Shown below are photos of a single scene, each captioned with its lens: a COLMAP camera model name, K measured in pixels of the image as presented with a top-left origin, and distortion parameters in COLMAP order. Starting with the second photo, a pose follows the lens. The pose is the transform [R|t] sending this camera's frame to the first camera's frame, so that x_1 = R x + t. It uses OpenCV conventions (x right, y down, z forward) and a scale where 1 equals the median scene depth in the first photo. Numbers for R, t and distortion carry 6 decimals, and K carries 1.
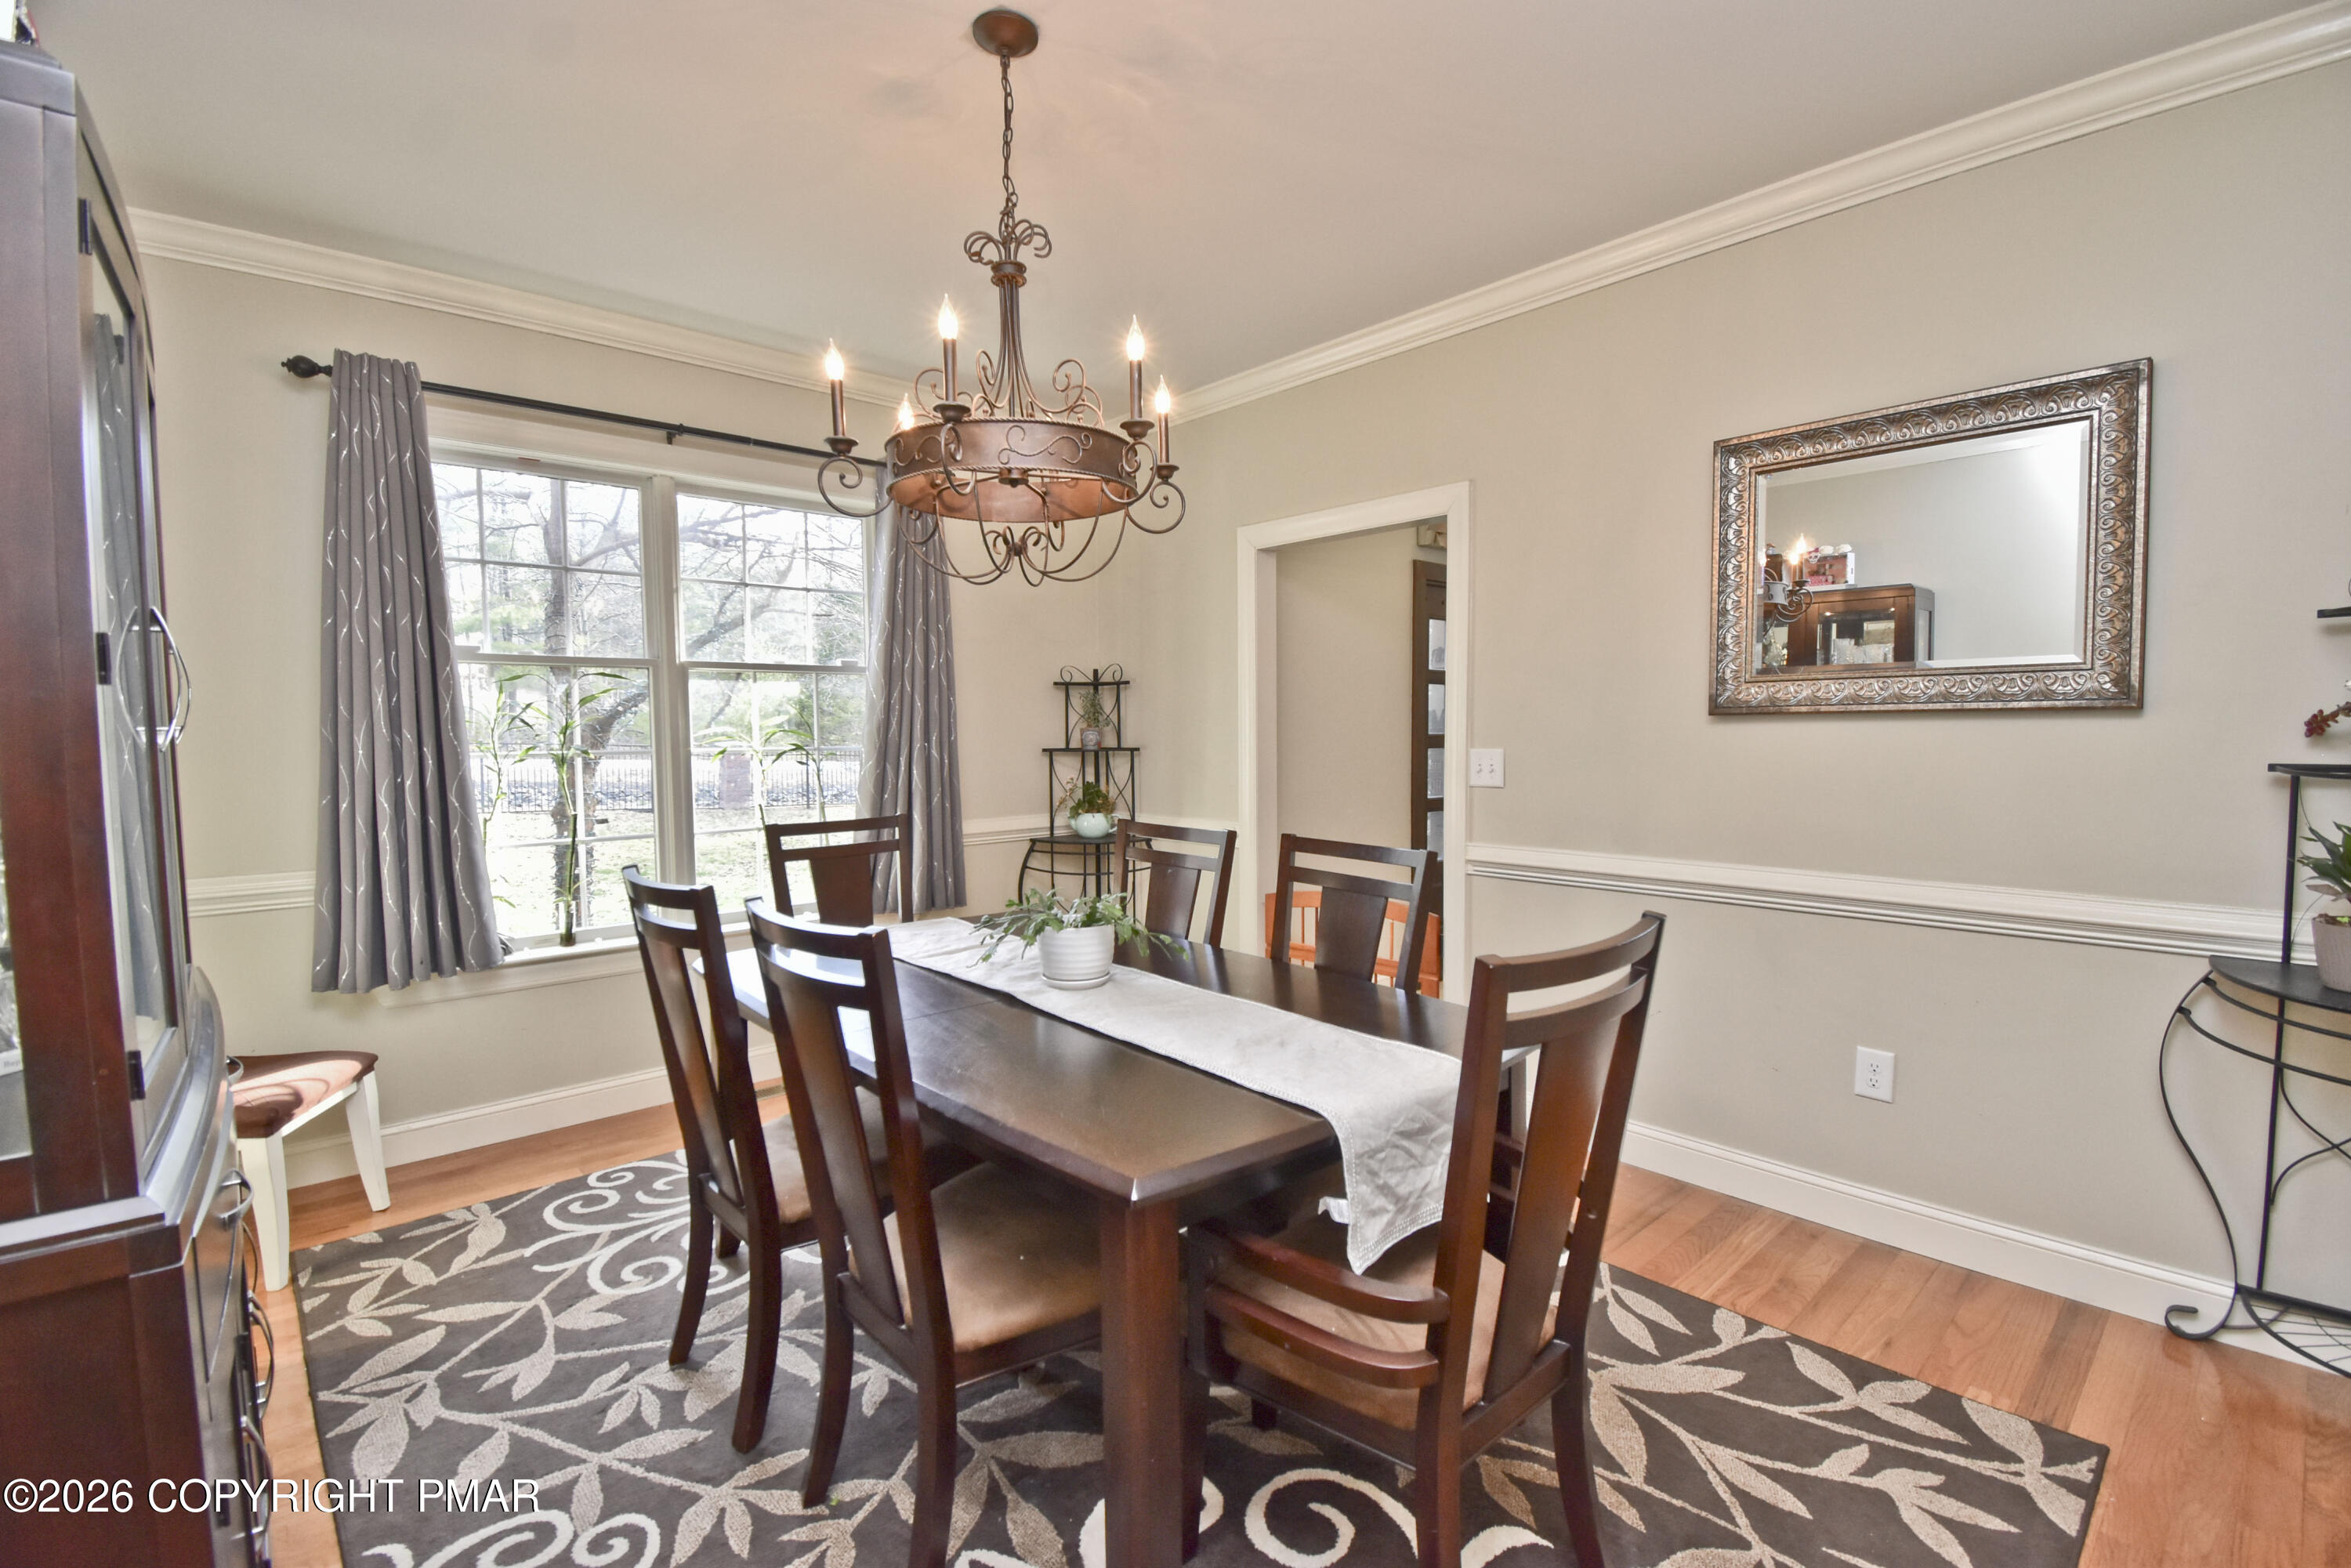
lens RADIAL K [[1049.7, 0, 1175.5], [0, 1049.7, 784.0], [0, 0, 1]] dist [0.015129, -0.021834]
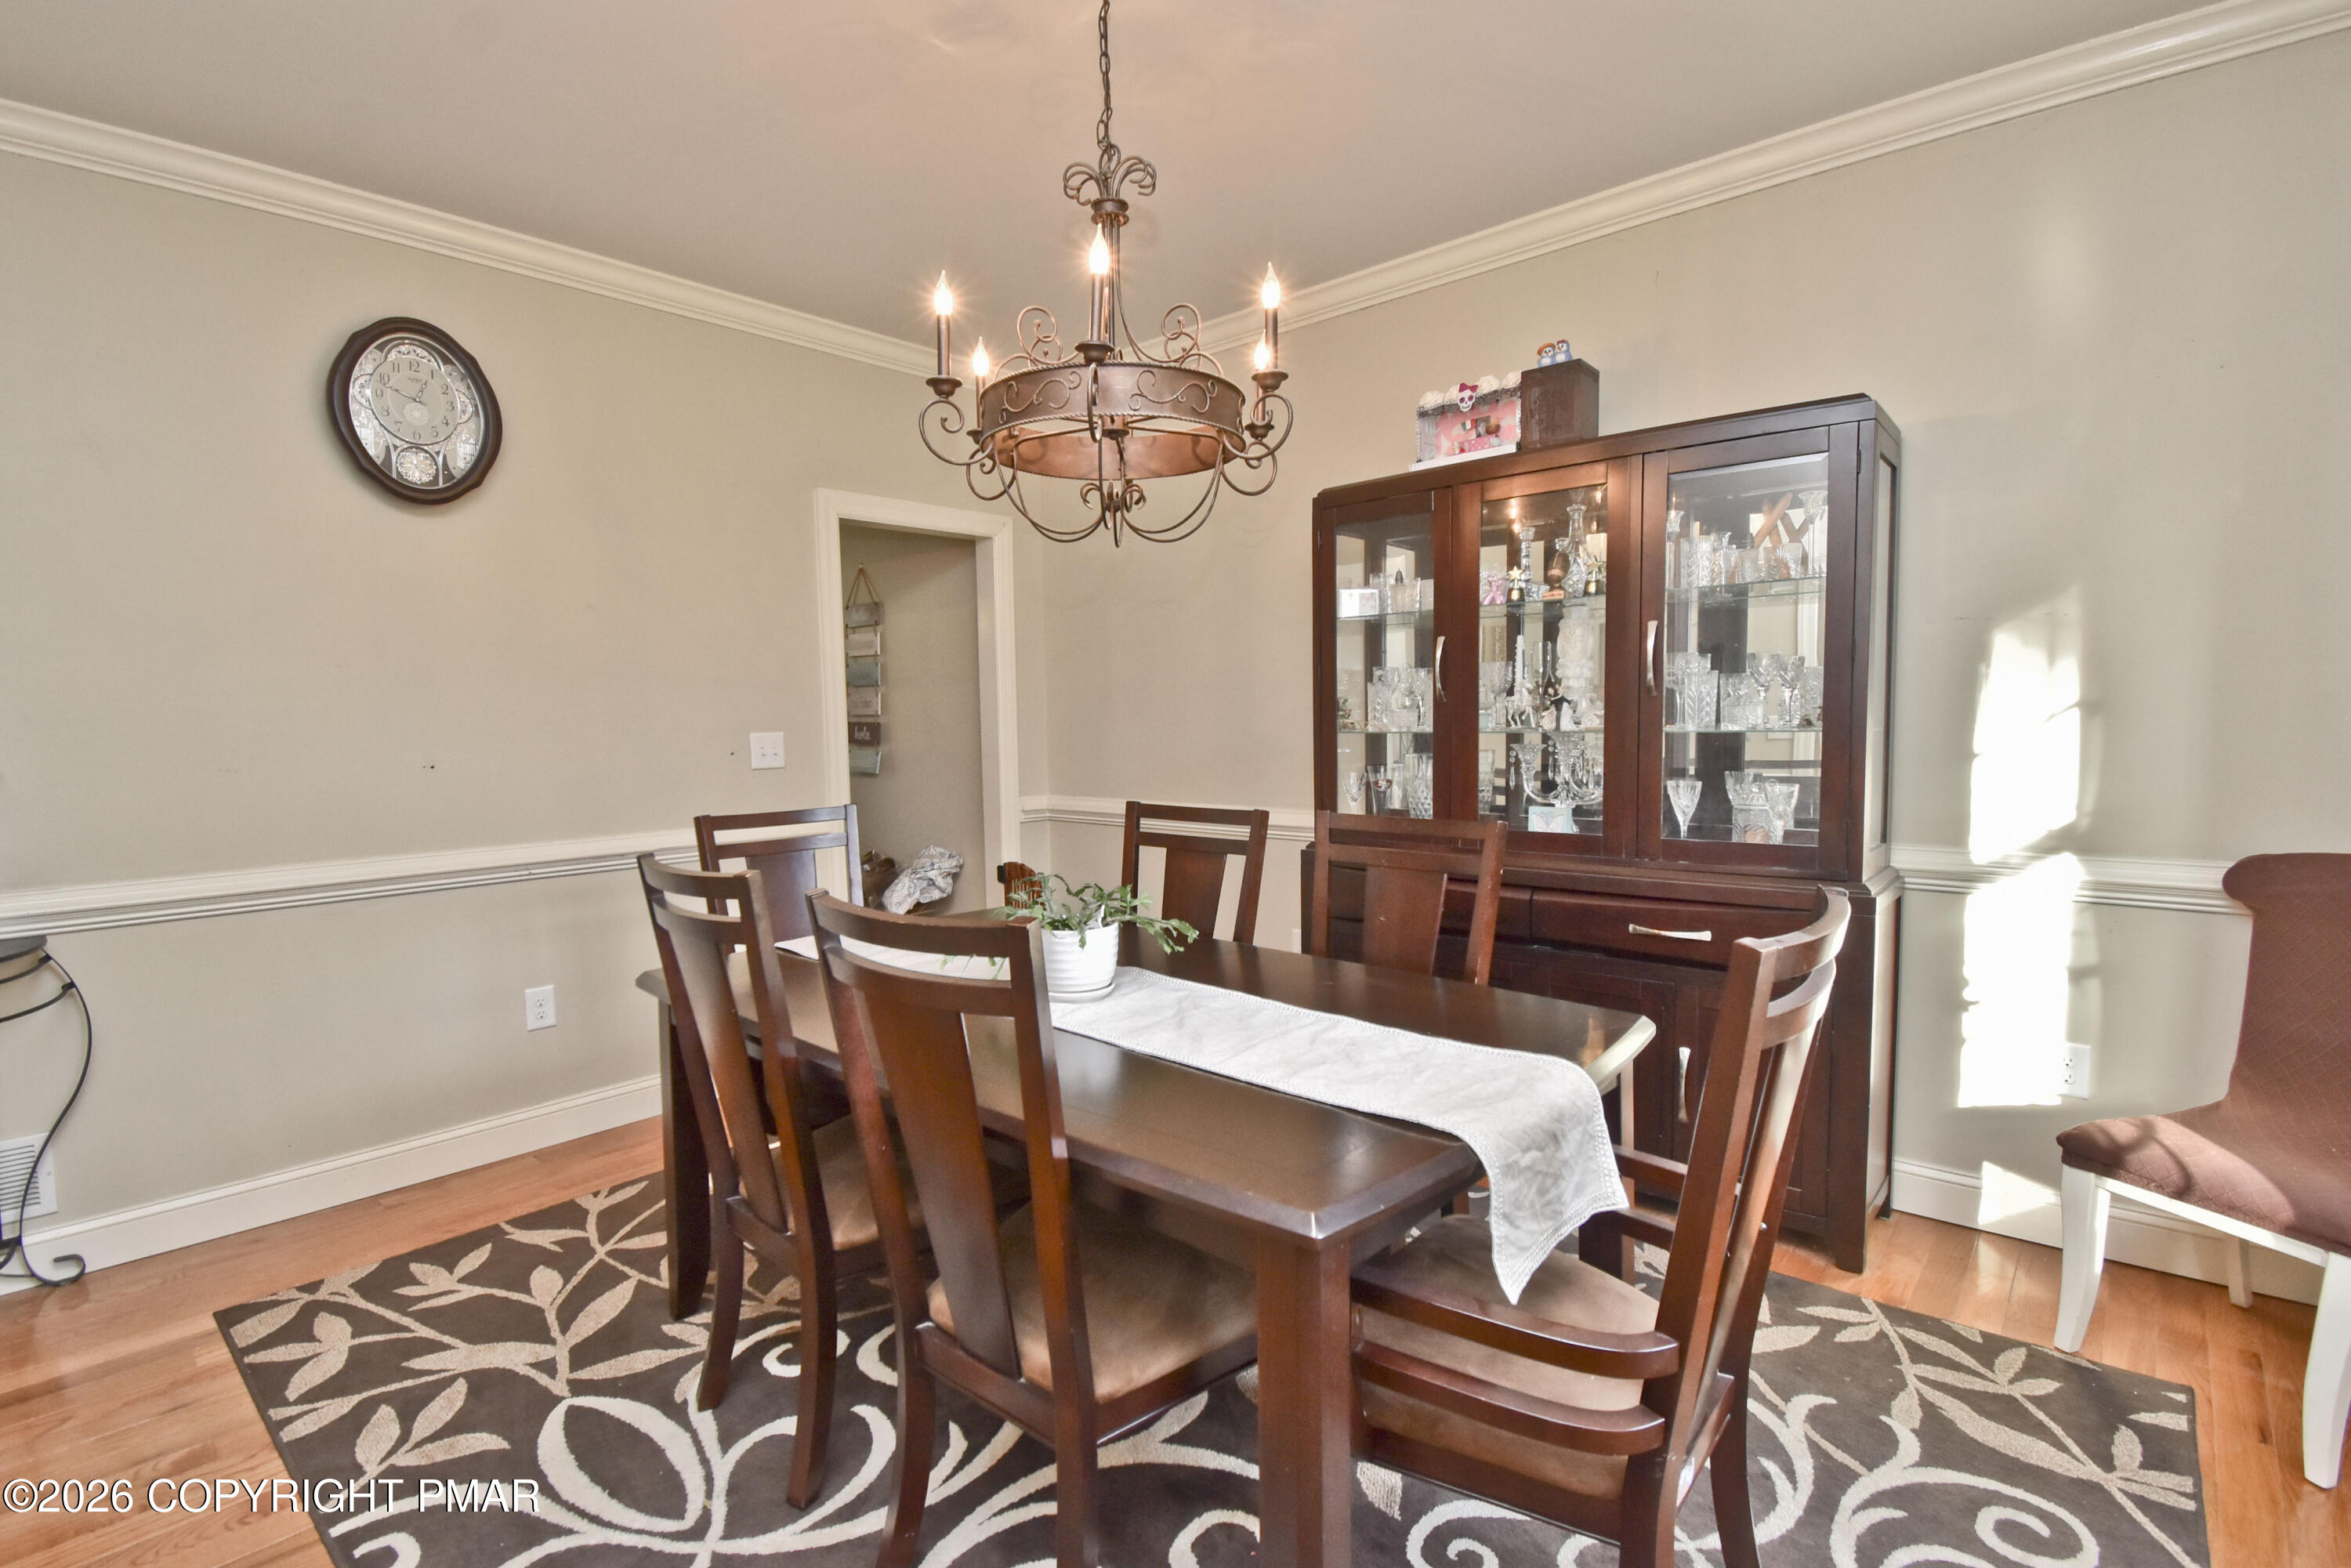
lens RADIAL K [[1049.7, 0, 1175.5], [0, 1049.7, 784.0], [0, 0, 1]] dist [0.015129, -0.021834]
pose [[-0.992284, 0.034259, -0.119161, -0.085154], [0.019772, 0.992492, 0.120699, -0.088861], [0.122402, 0.117411, -0.985511, 1.932819]]
